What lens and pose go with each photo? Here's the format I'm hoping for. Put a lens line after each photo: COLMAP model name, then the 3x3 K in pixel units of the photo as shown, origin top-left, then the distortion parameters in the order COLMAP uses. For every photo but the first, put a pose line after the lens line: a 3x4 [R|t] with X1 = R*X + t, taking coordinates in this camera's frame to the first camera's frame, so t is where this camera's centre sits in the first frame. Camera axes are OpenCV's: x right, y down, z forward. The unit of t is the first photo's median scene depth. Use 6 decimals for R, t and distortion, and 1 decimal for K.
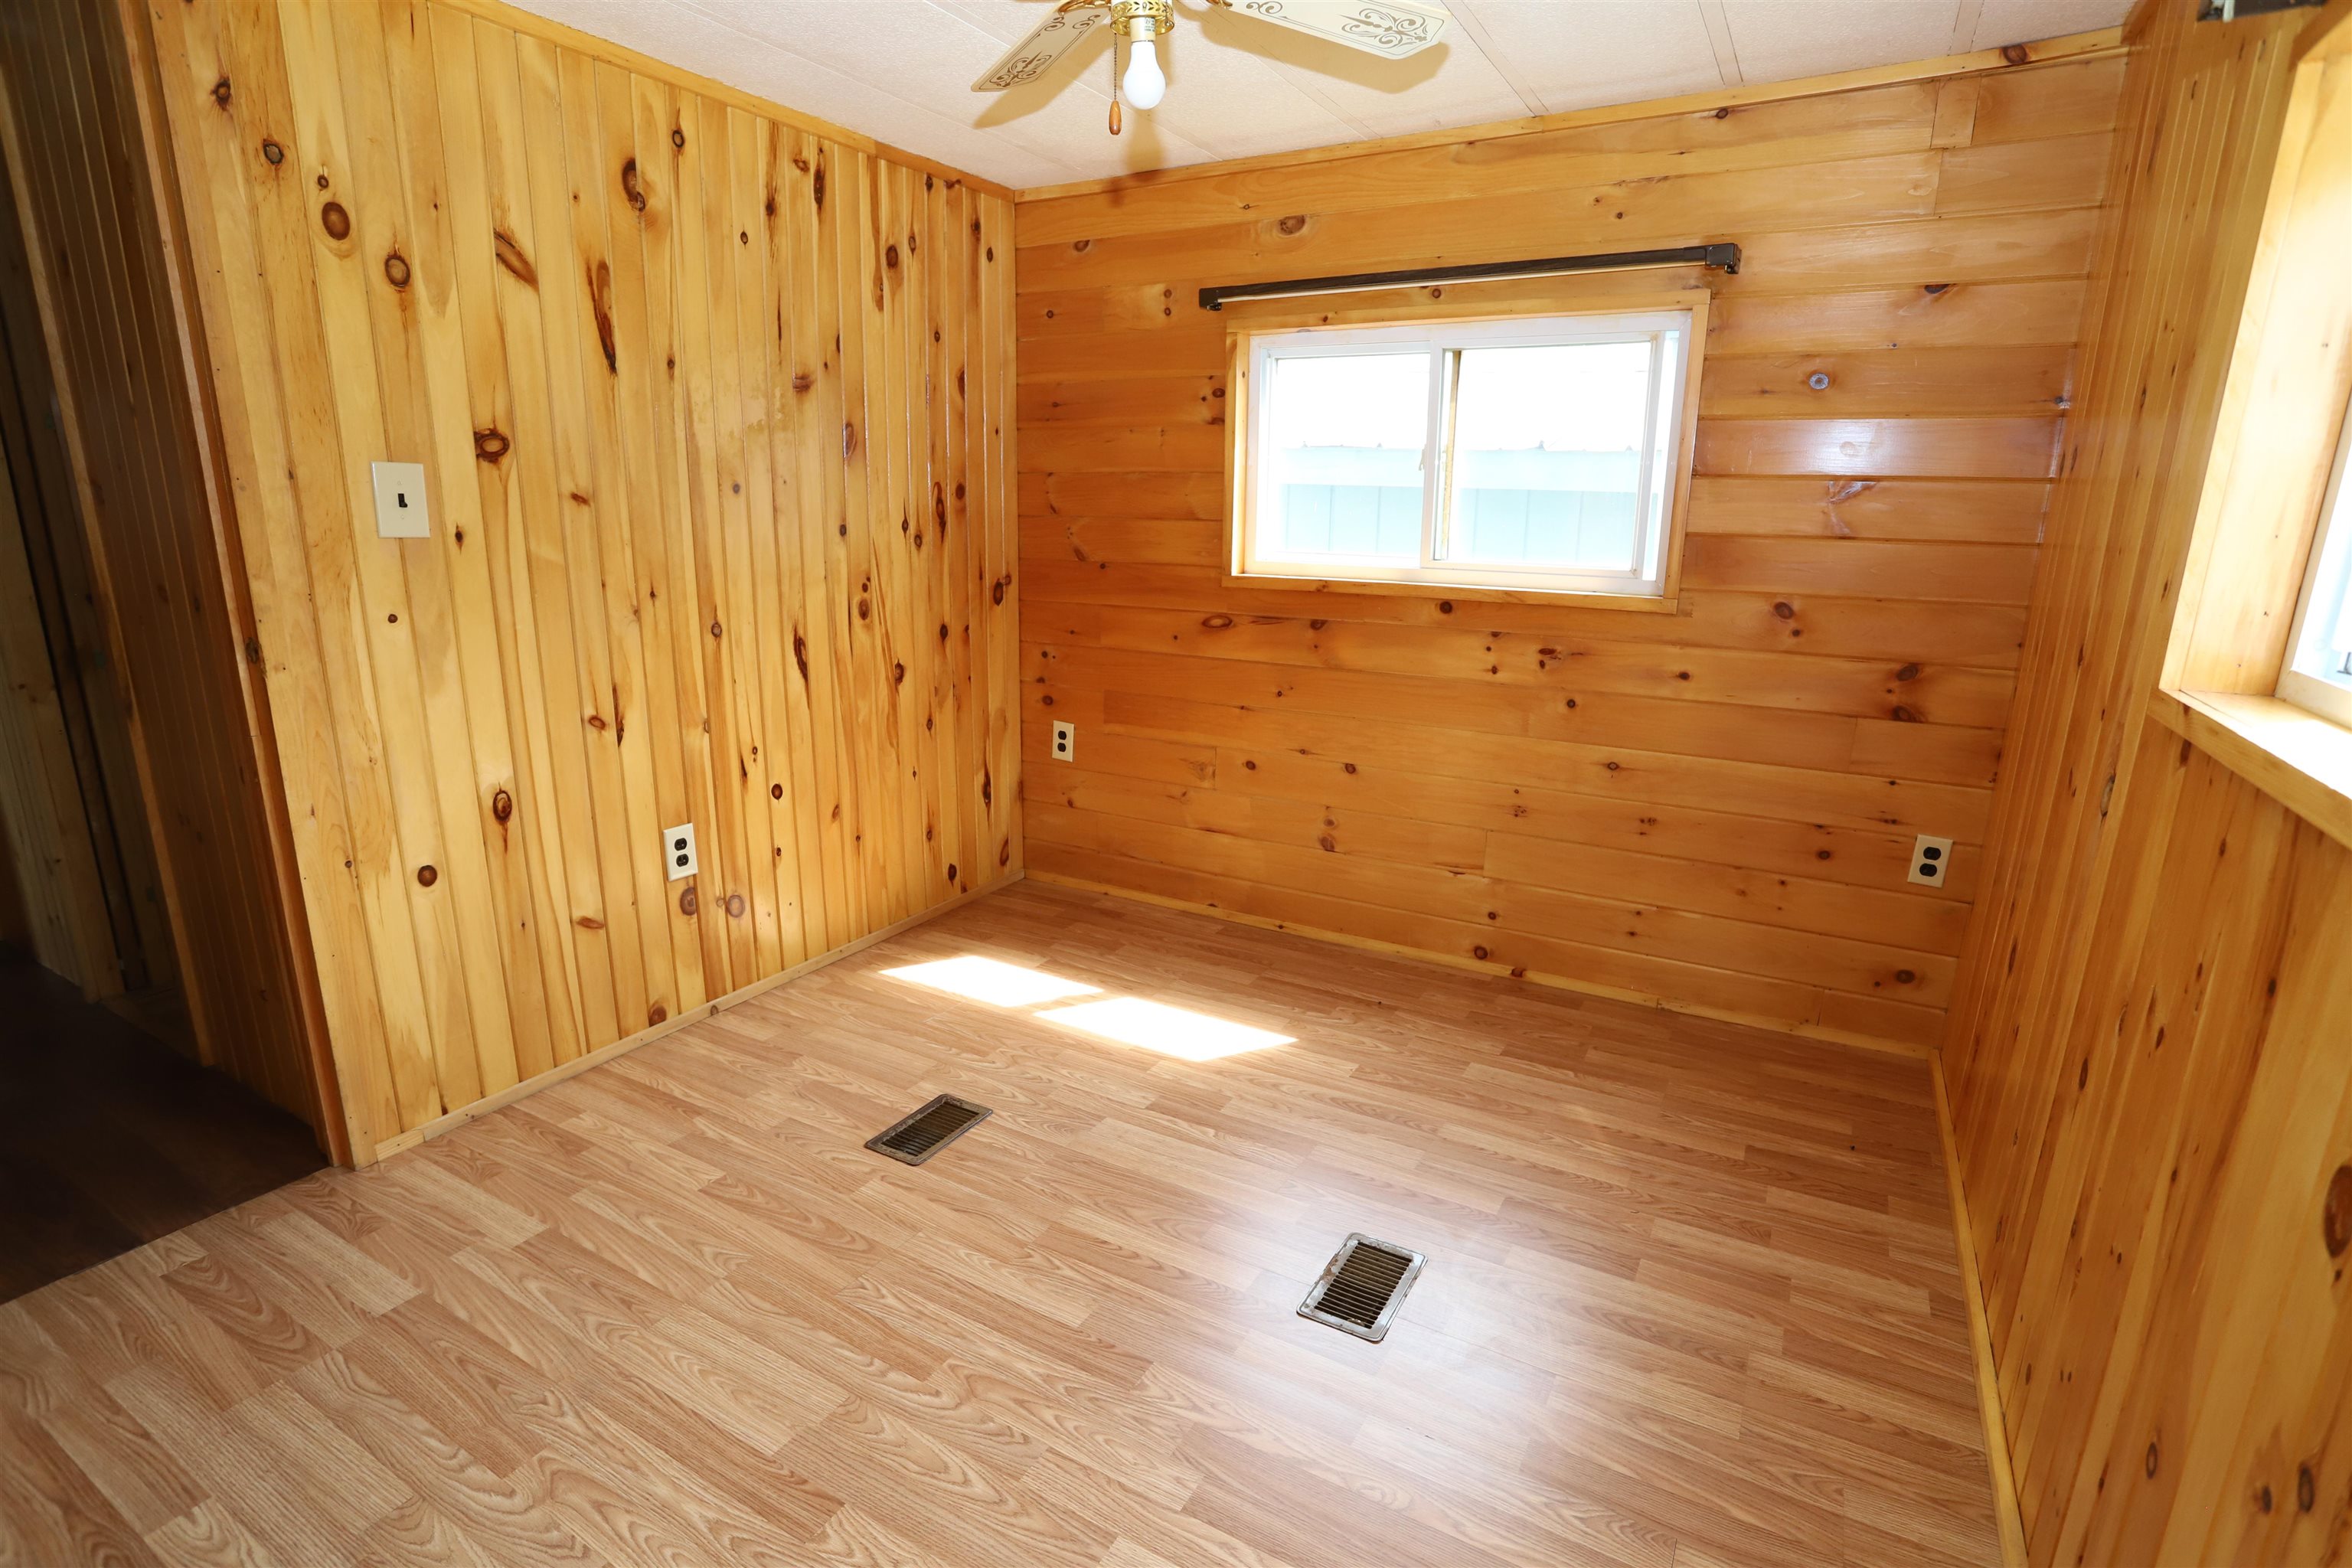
lens RADIAL K [[1137.7, 0, 1183.1], [0, 1137.7, 782.9], [0, 0, 1]] dist [-0.077203, 0.033277]
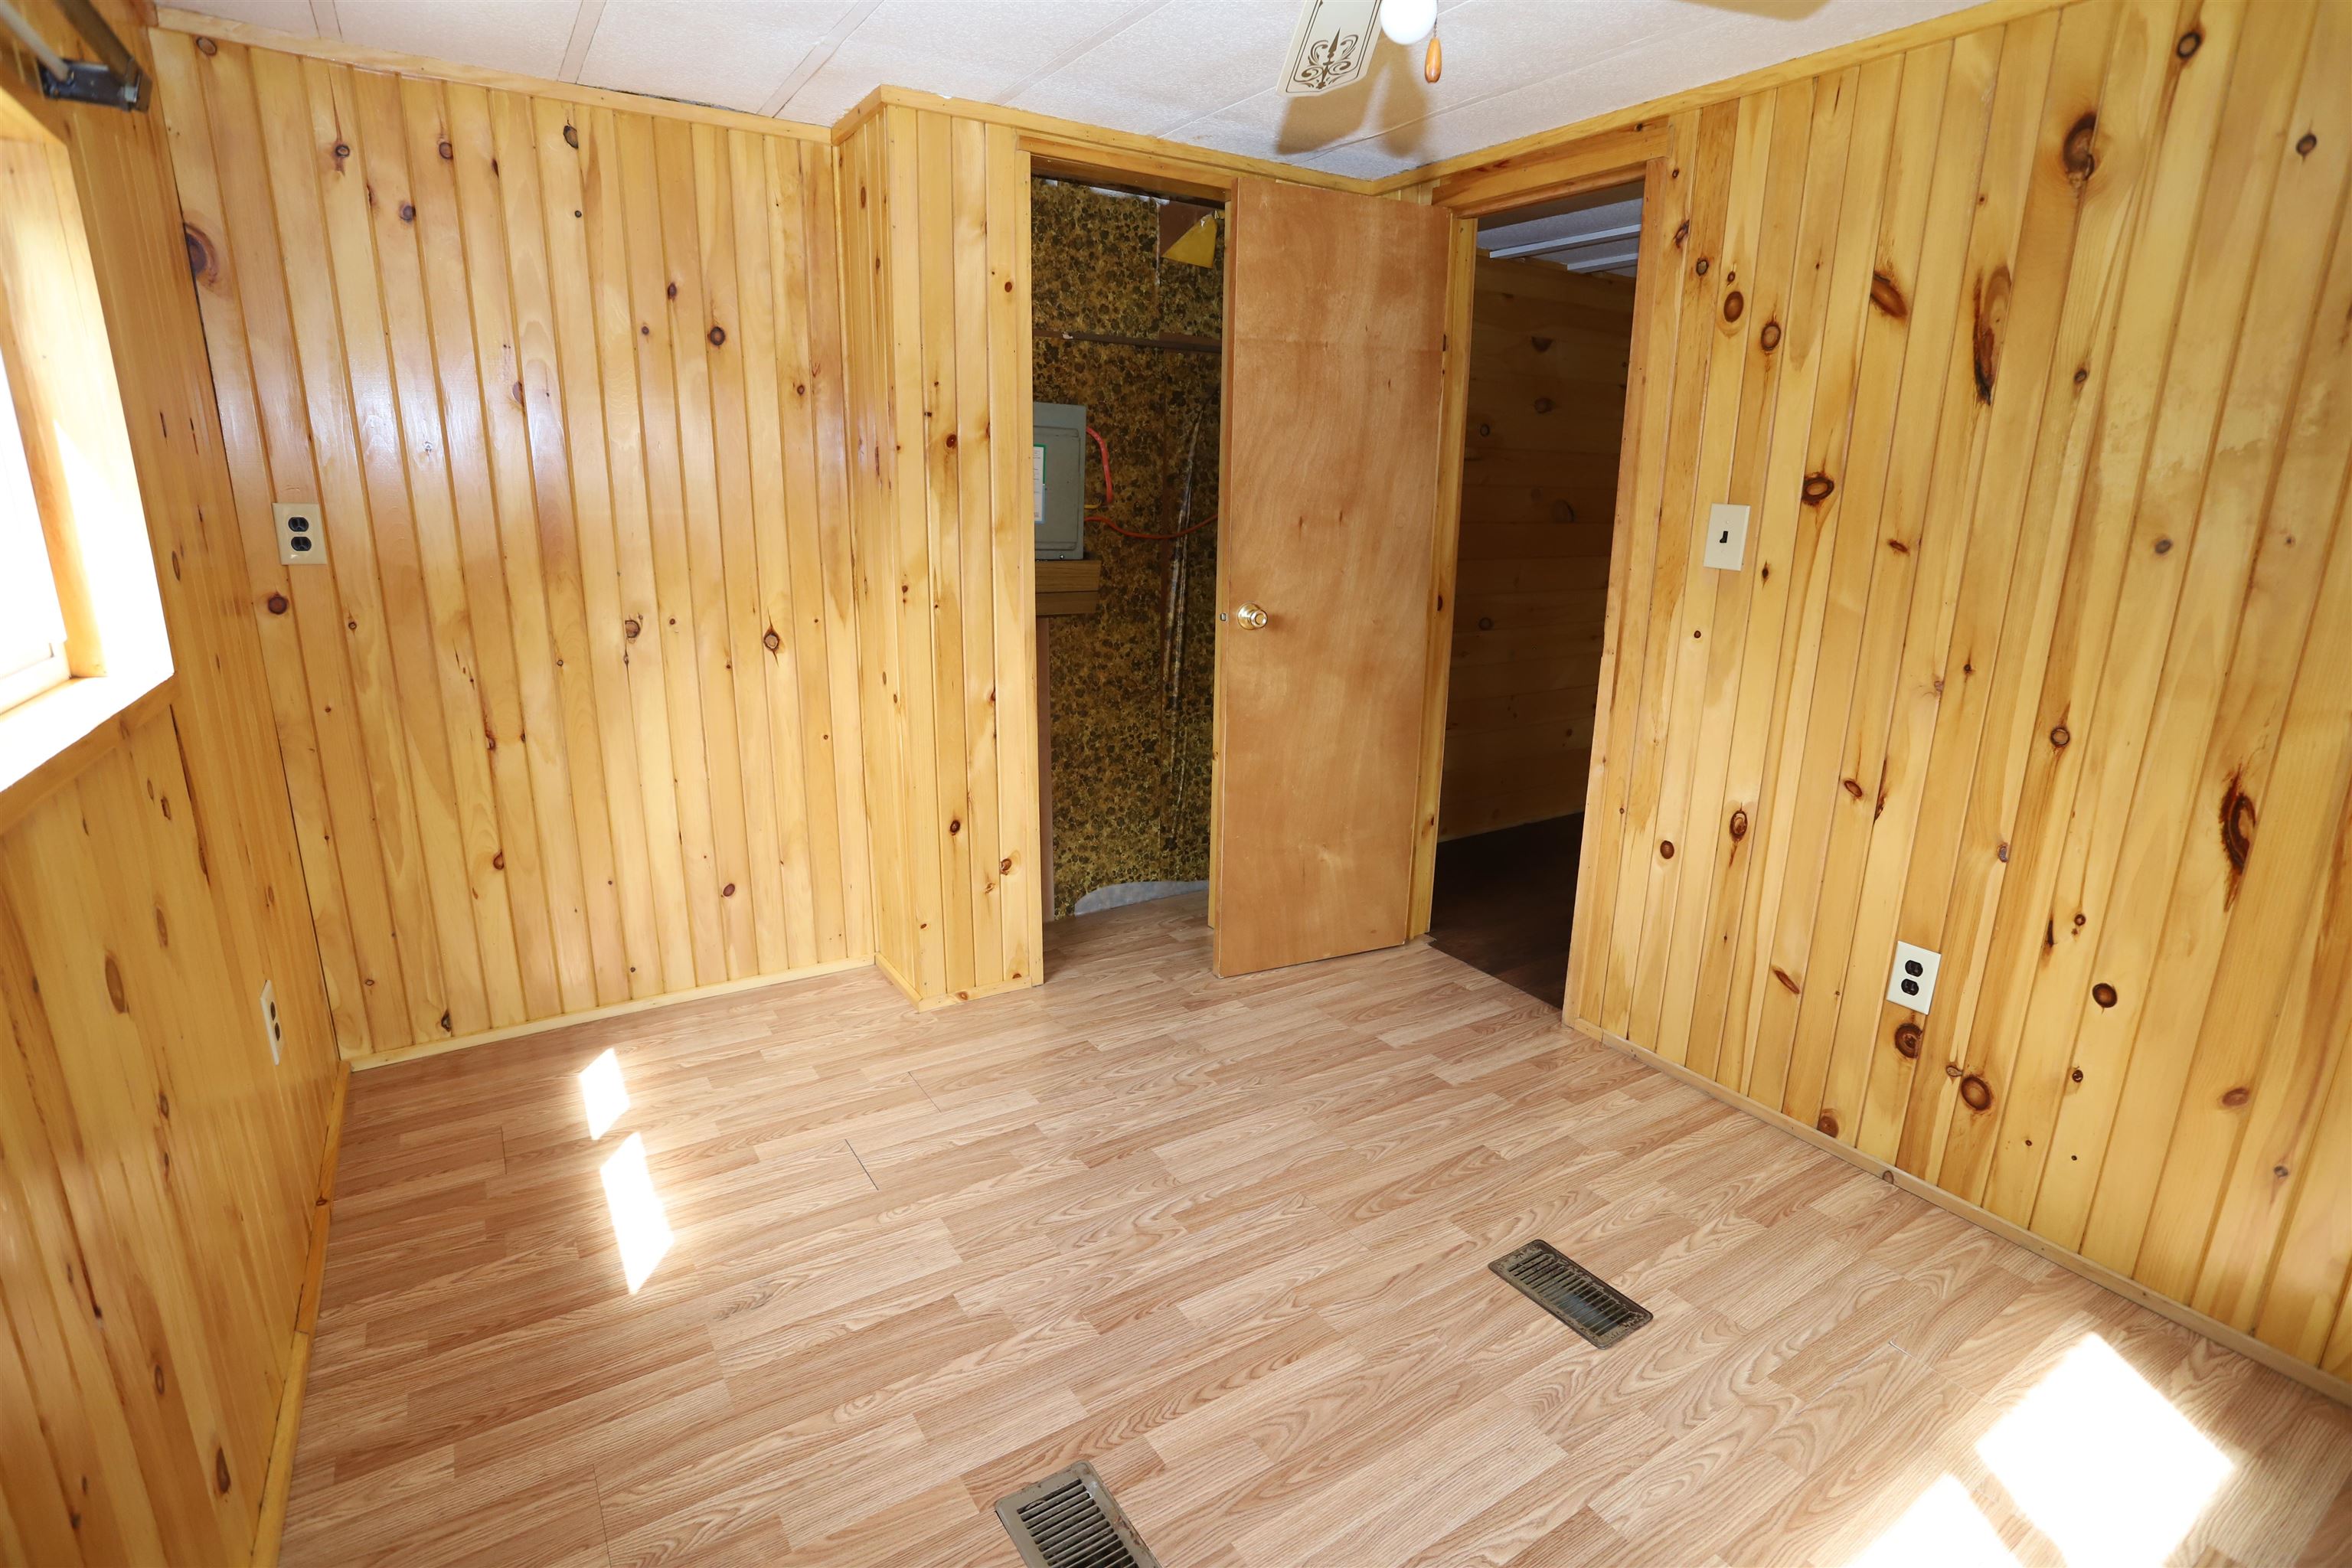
lens RADIAL K [[1137.7, 0, 1183.1], [0, 1137.7, 782.9], [0, 0, 1]] dist [-0.077203, 0.033277]
pose [[-0.457515, 0.203704, -0.865555, 0.555205], [-0.239655, 0.909138, 0.340638, -0.255124], [0.856297, 0.363281, -0.367126, 0.928876]]
